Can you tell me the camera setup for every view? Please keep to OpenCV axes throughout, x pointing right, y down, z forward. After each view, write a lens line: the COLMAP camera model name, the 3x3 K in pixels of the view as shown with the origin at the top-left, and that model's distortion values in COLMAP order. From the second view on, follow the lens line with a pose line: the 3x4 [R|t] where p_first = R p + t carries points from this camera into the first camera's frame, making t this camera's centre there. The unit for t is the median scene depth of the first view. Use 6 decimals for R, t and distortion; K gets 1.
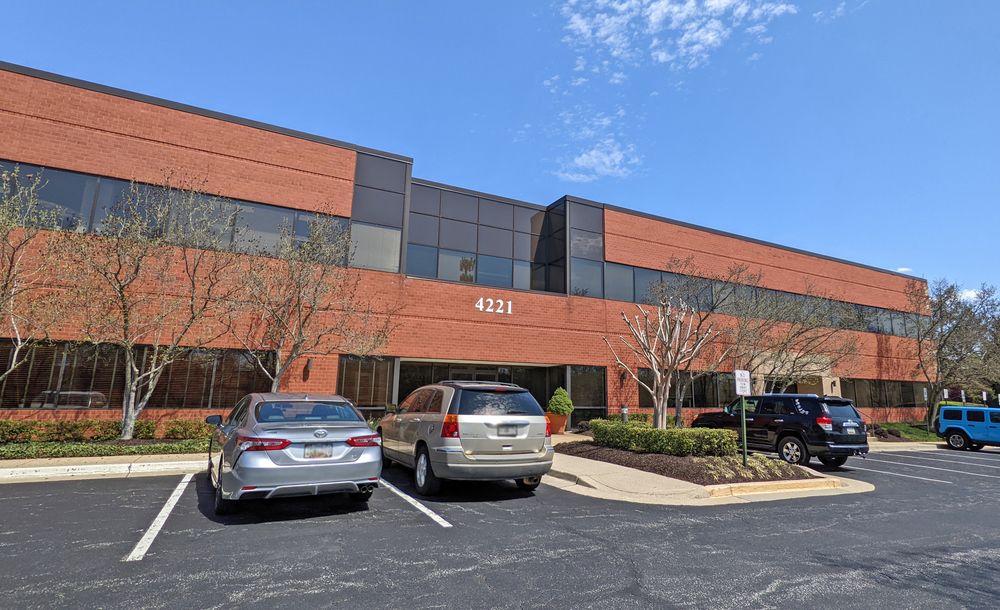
lens RADIAL K [[519.0, 0, 501.7], [0, 519.0, 296.7], [0, 0, 1]] dist [0.000232, -0.000027]
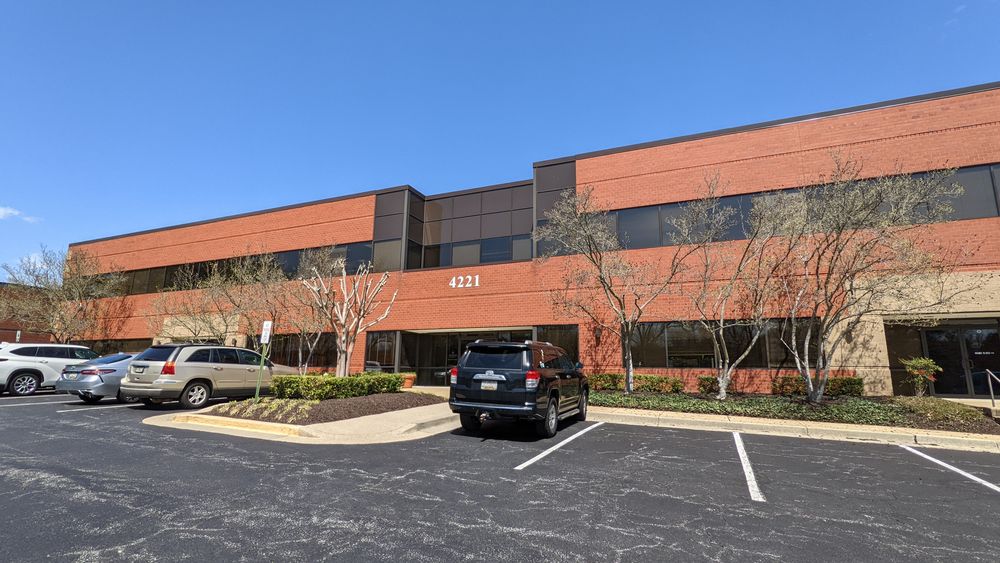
lens RADIAL K [[441.0, 0, 503.1], [0, 441.0, 287.0], [0, 0, 1]] dist [0.000724, 0.000024]
pose [[0.634760, -0.146046, -0.758782, 0.804822], [0.146892, 0.986876, -0.067065, 0.110076], [0.758618, -0.068889, 0.647883, 0.411804]]
